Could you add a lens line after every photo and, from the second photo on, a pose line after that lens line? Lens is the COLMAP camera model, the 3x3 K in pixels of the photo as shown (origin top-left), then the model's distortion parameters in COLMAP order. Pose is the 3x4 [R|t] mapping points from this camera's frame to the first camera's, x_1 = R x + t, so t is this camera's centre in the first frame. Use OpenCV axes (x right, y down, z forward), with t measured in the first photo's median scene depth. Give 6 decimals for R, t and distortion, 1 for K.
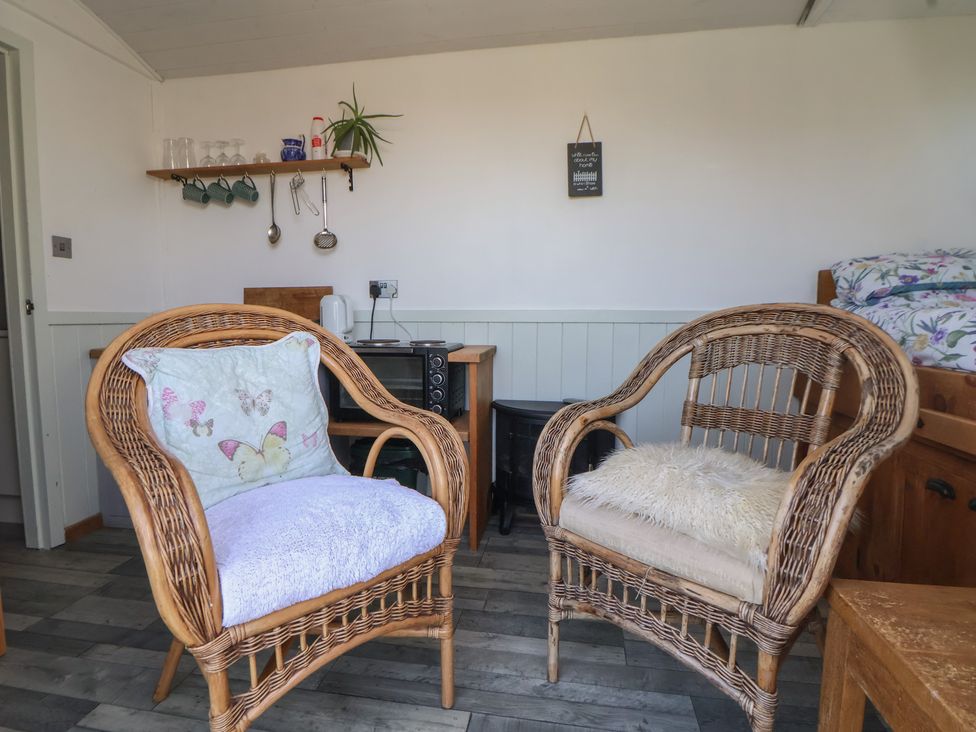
lens RADIAL K [[509.4, 0, 484.1], [0, 509.4, 361.8], [0, 0, 1]] dist [-0.014901, -0.001948]
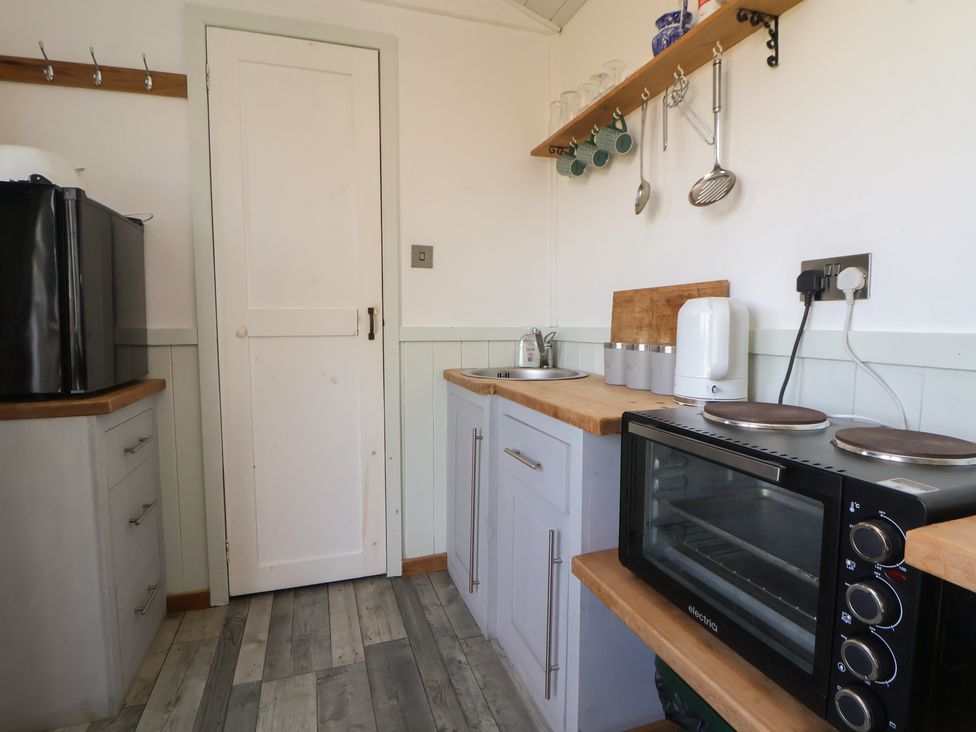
lens RADIAL K [[509.4, 0, 484.1], [0, 509.4, 361.8], [0, 0, 1]] dist [-0.014901, -0.001948]
pose [[0.481160, 0.071418, -0.873719, 0.026855], [-0.079126, 0.996146, 0.037850, -0.070375], [0.873054, 0.050922, 0.484957, 0.568693]]
